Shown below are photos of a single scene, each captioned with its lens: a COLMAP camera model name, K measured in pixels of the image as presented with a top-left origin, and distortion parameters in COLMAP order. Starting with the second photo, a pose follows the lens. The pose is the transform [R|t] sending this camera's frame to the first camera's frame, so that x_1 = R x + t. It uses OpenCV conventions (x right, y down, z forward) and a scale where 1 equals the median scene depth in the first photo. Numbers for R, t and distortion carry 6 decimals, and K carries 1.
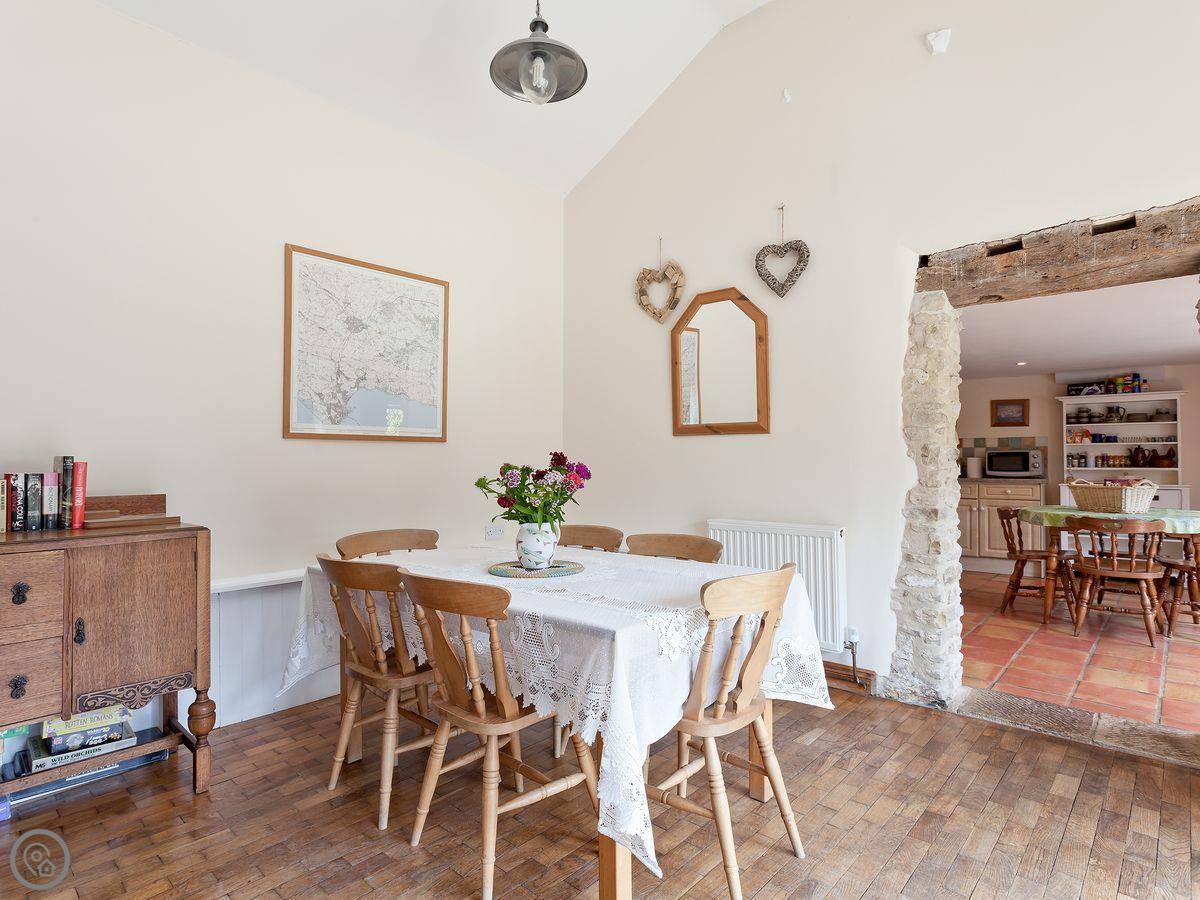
lens RADIAL K [[641.3, 0, 606.4], [0, 641.3, 447.1], [0, 0, 1]] dist [-0.000655, 0.000387]
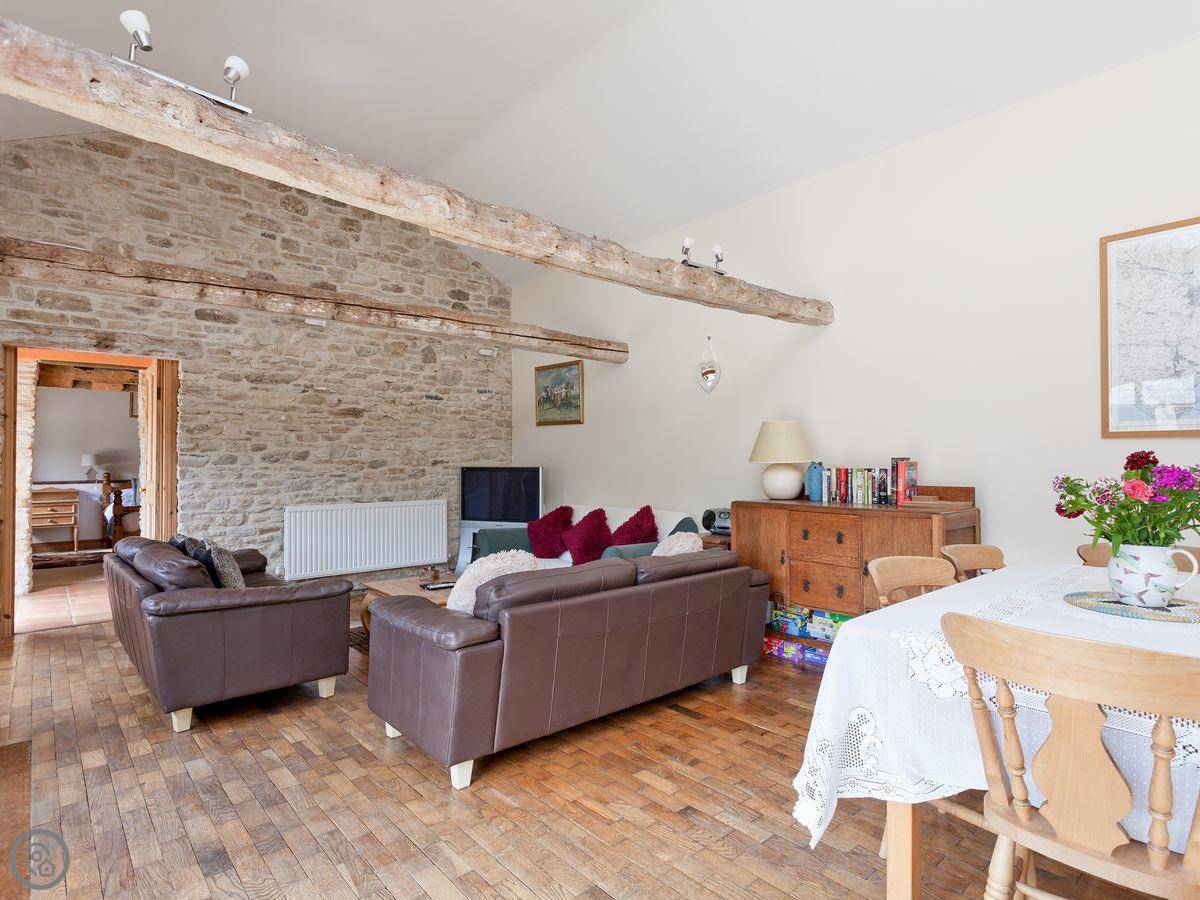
lens RADIAL K [[641.3, 0, 606.4], [0, 641.3, 447.1], [0, 0, 1]] dist [-0.000655, 0.000387]
pose [[-0.106887, -0.018467, -0.994100, 0.747972], [0.018765, 0.999612, -0.020587, 0.007946], [0.994094, -0.020855, -0.106499, 0.487941]]
